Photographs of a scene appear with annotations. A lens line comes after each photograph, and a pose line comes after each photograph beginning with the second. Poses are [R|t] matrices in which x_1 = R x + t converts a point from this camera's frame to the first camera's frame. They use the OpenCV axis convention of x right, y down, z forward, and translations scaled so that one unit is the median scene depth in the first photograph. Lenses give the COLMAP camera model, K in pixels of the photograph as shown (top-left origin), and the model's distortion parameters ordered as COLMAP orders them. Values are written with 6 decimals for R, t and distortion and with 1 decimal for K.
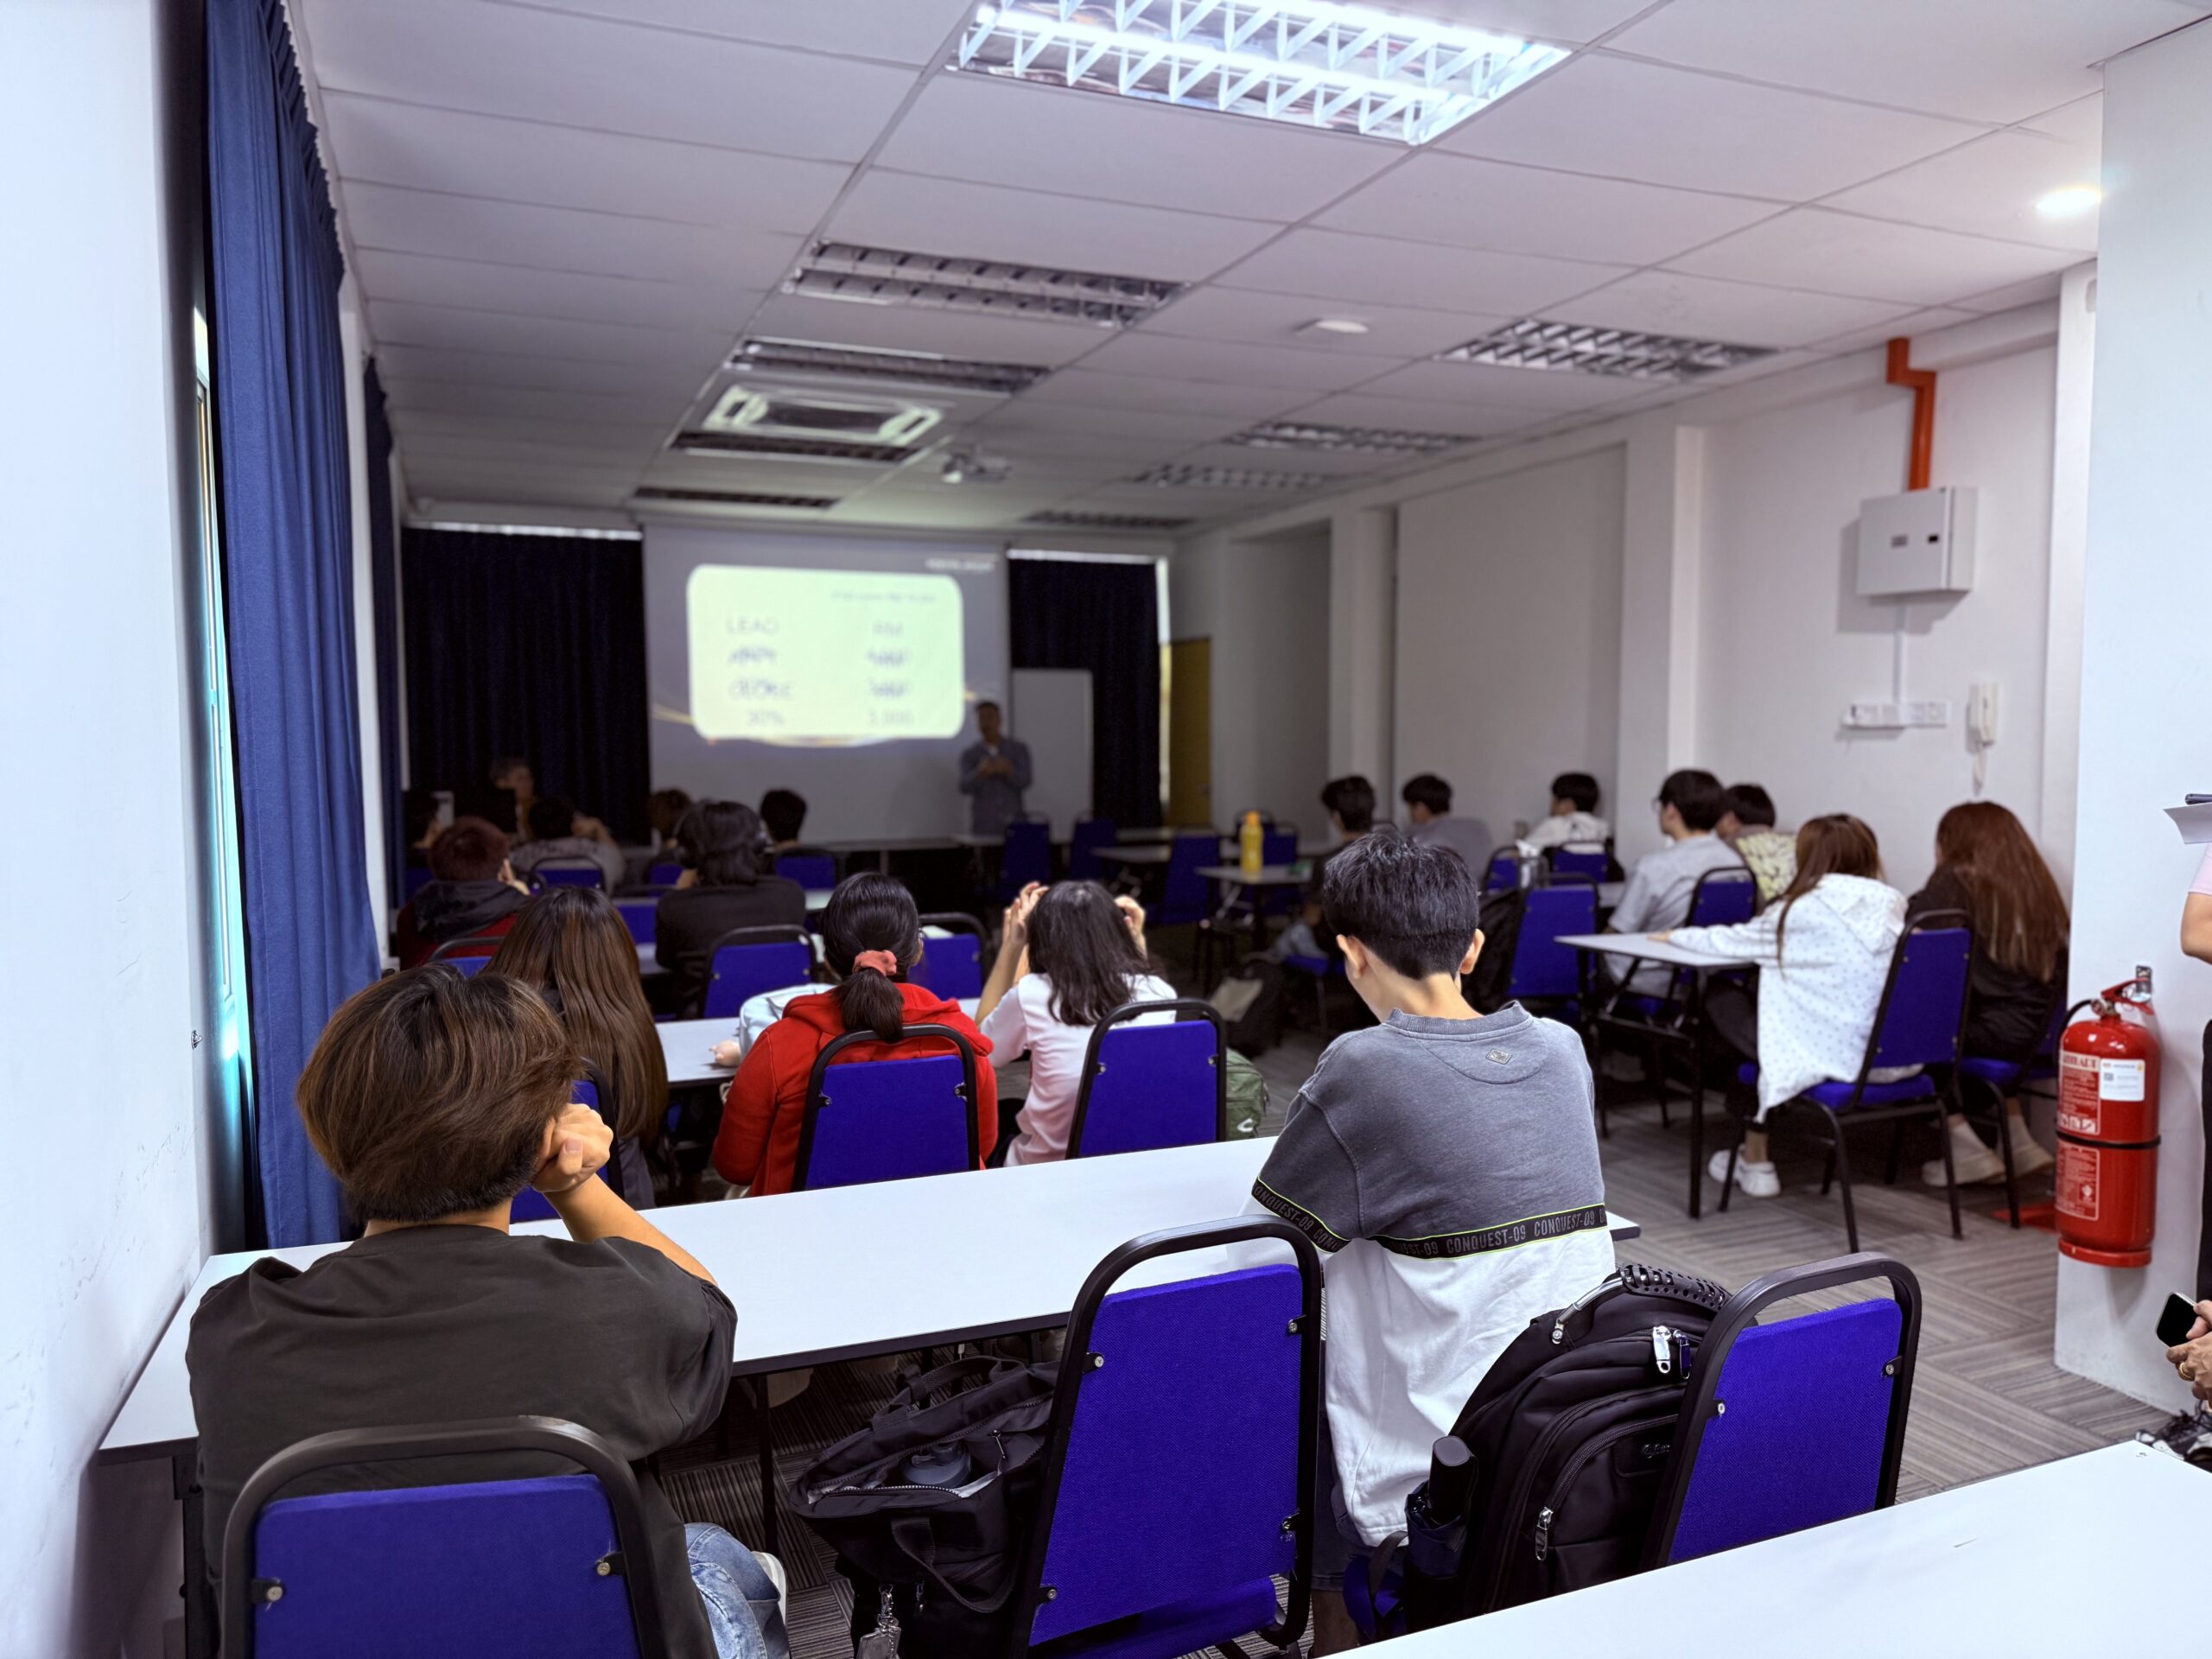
lens RADIAL K [[1557.8, 0, 1115.6], [0, 1557.8, 846.0], [0, 0, 1]] dist [0.094723, -0.104758]
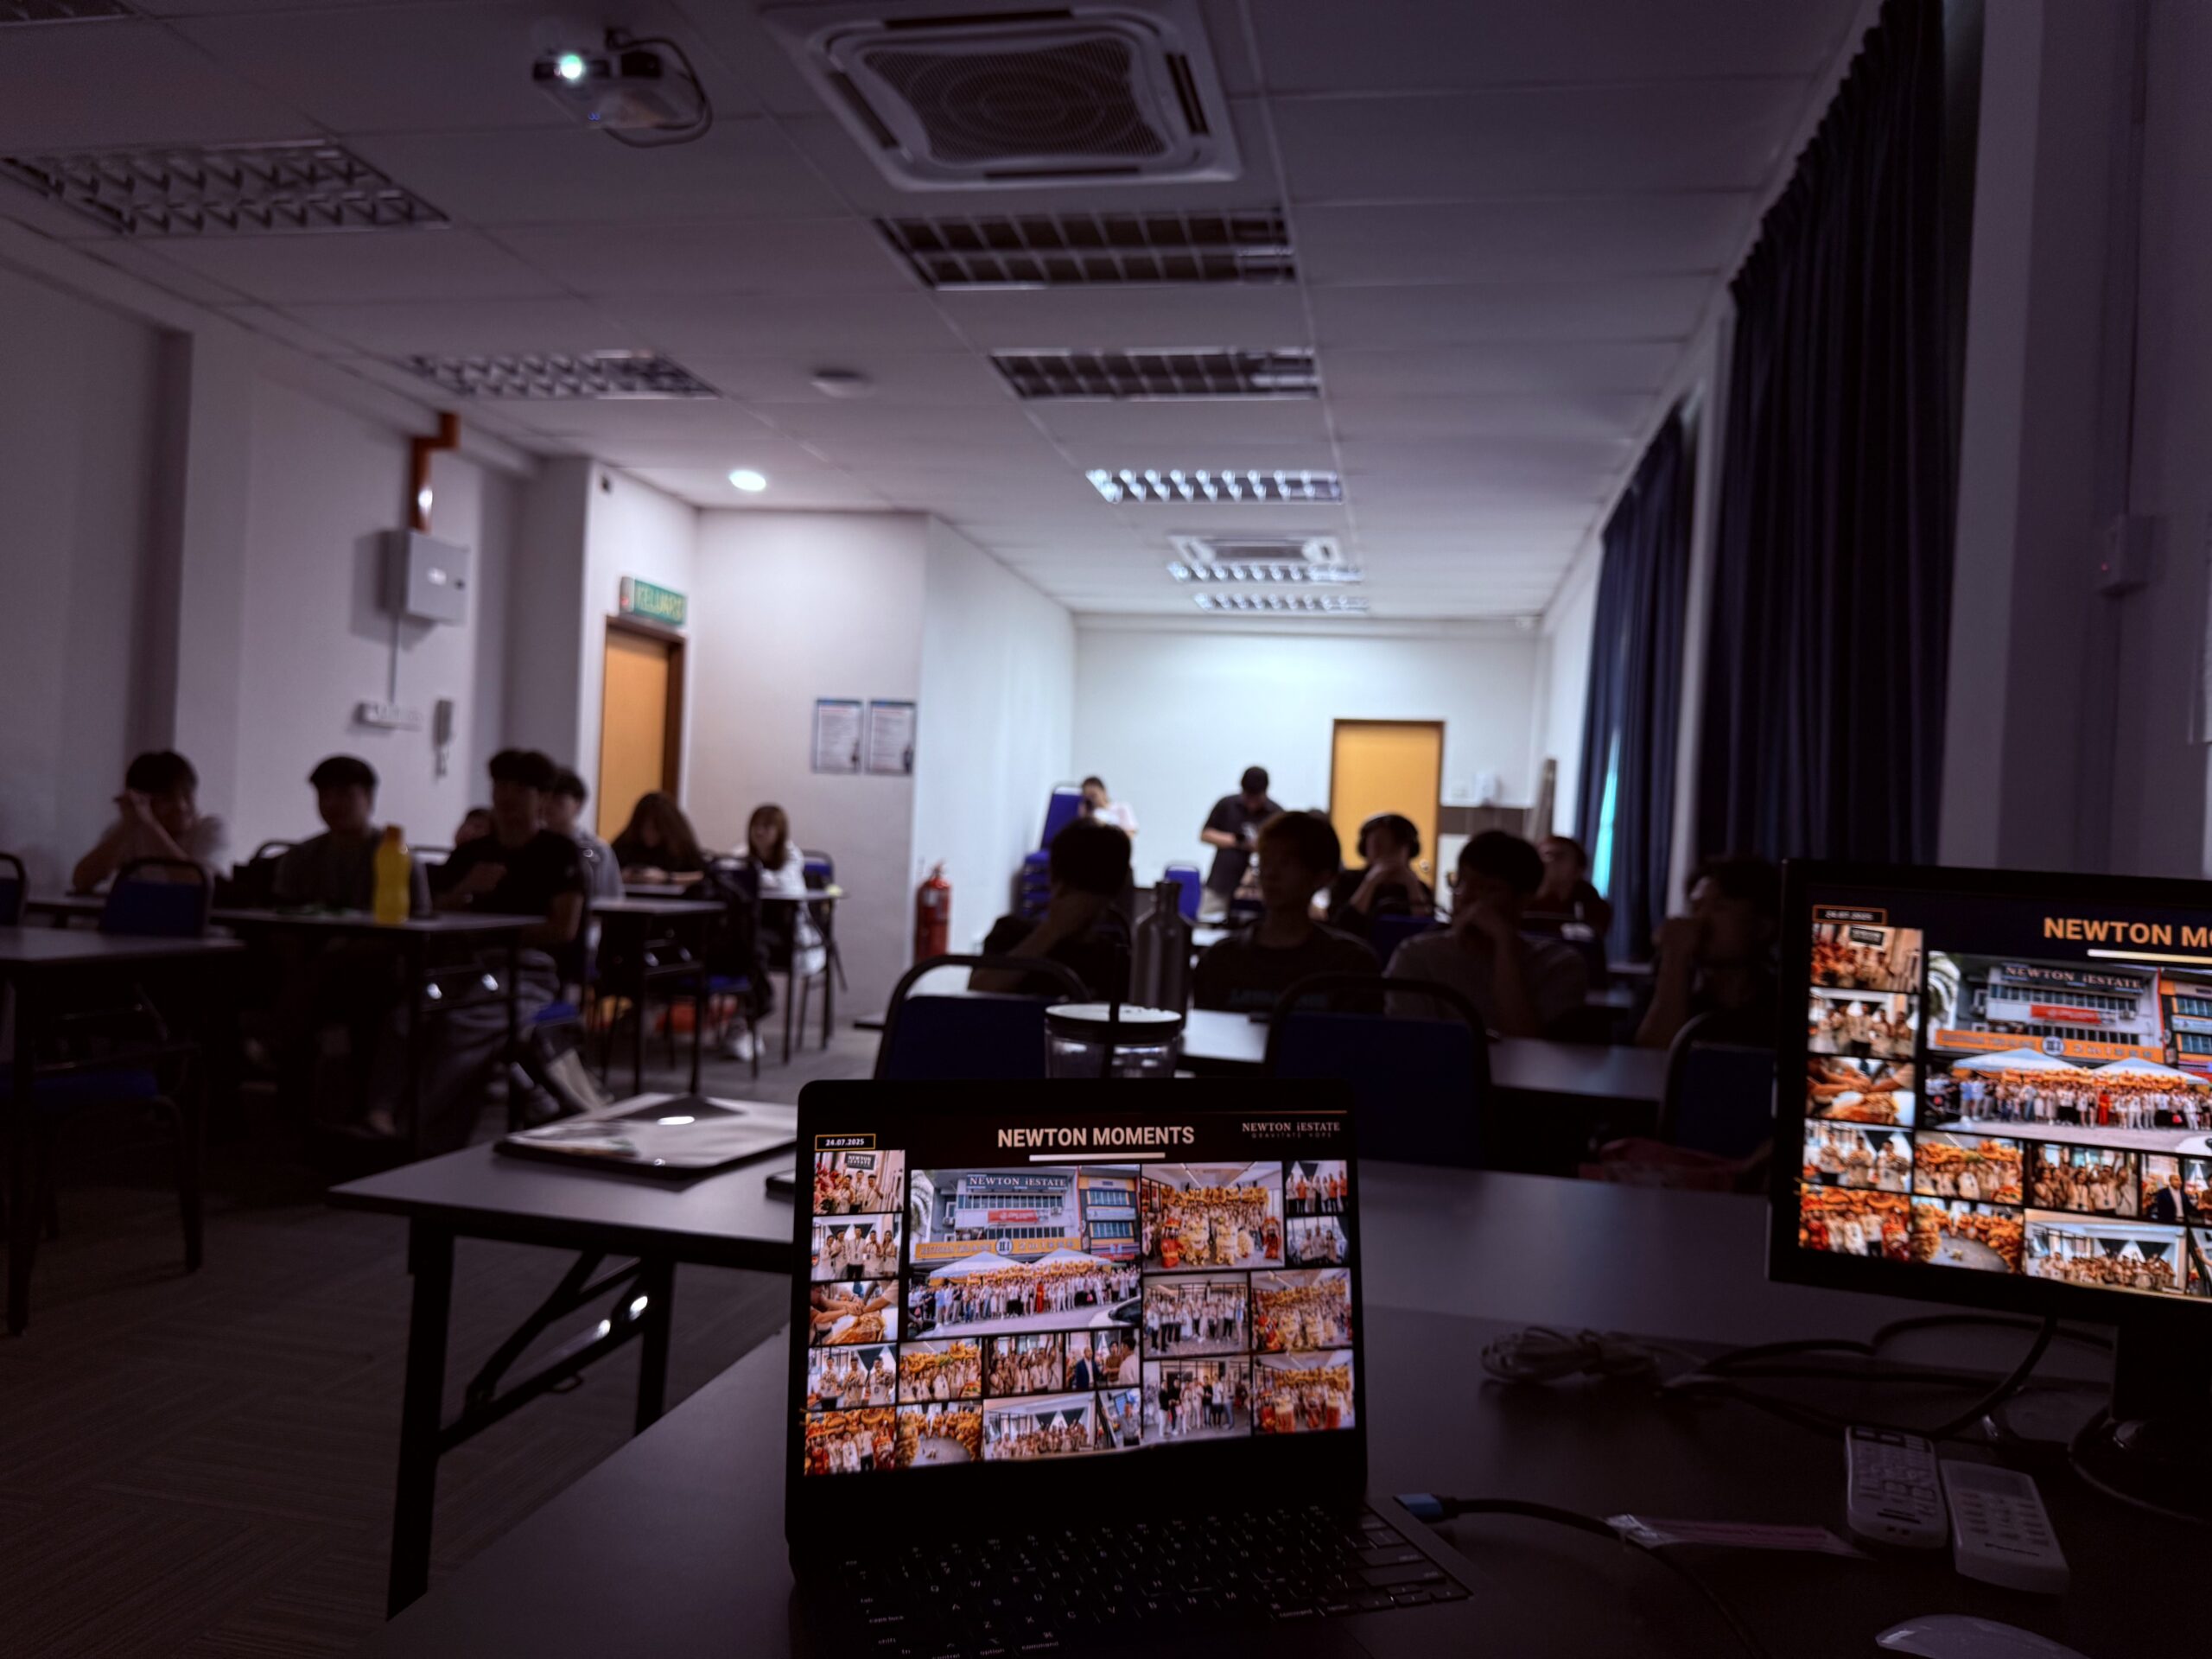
lens RADIAL K [[1611.7, 0, 1106.0], [0, 1611.7, 829.5], [0, 0, 1]] dist [0.113292, -0.120273]
pose [[-0.824339, -0.038018, 0.564818, -0.682717], [-0.006491, 0.998311, 0.057724, -0.077633], [-0.566059, 0.043918, -0.823194, 1.838066]]
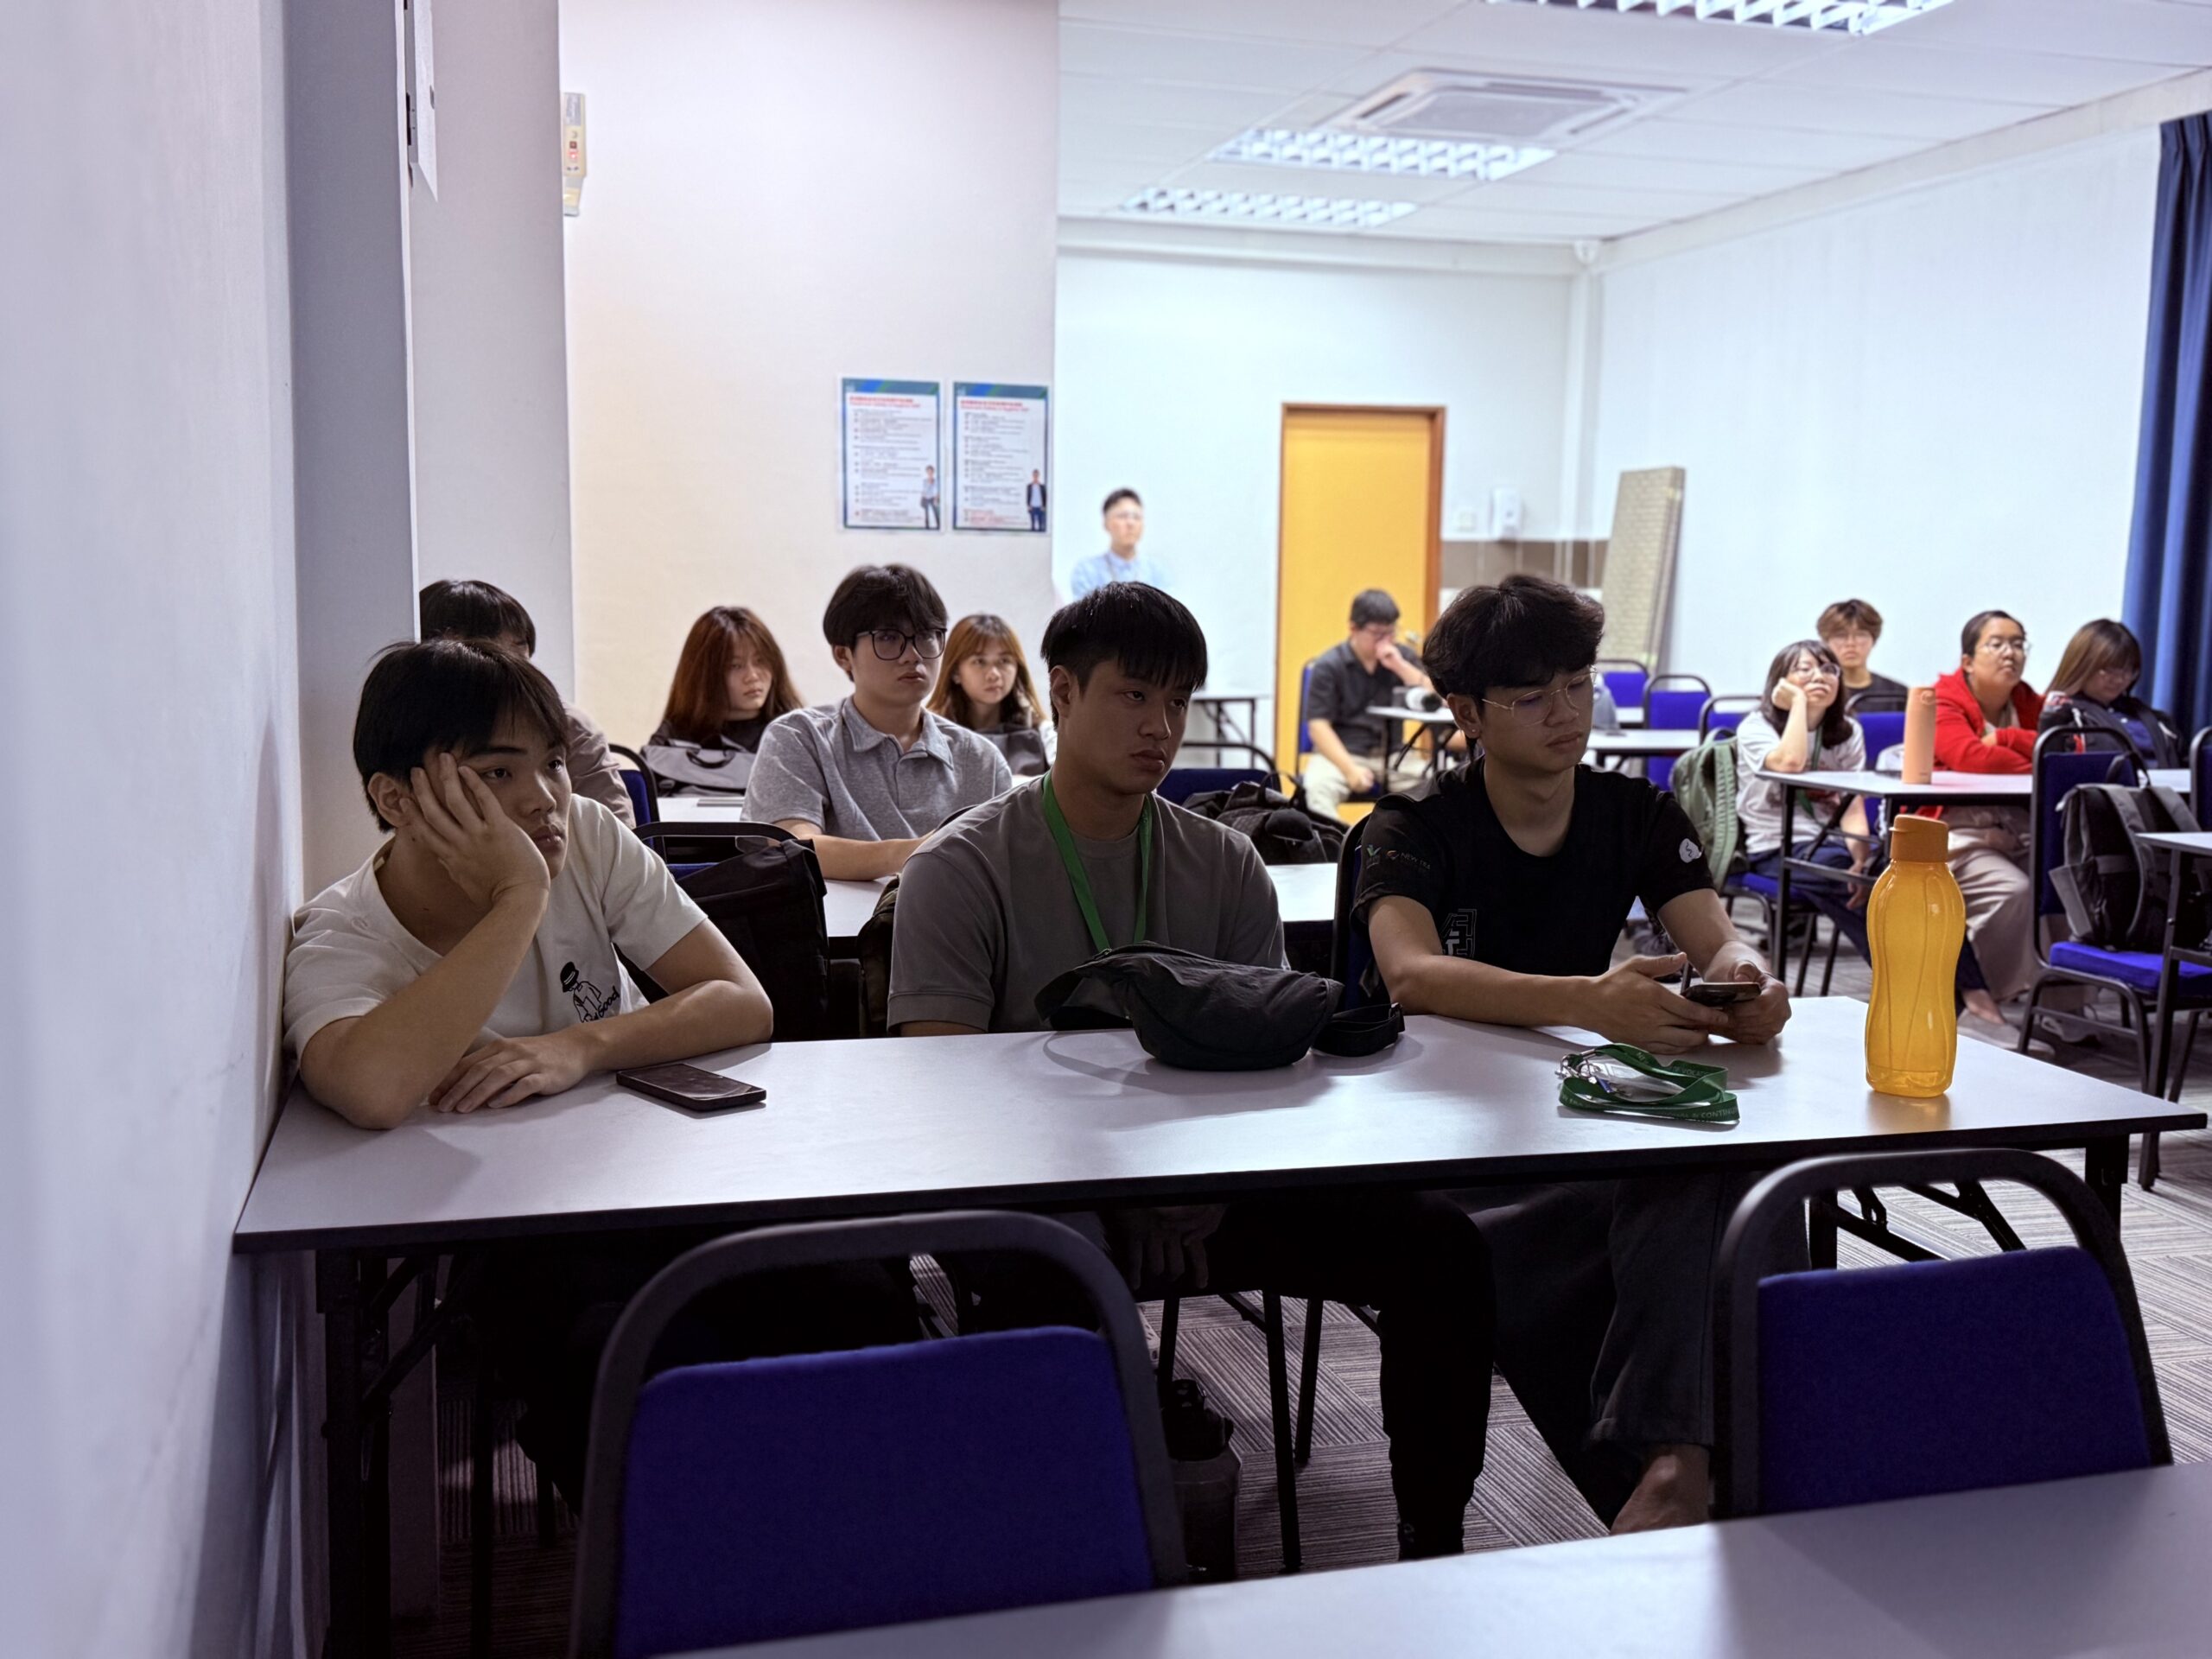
lens RADIAL K [[2197.7, 0, 1120.5], [0, 2197.7, 823.8], [0, 0, 1]] dist [0.190499, -0.384573]
pose [[-0.994331, -0.027596, 0.102682, 0.226356], [-0.007660, 0.981816, 0.189682, -0.106434], [-0.106049, 0.187820, -0.976462, 1.762260]]
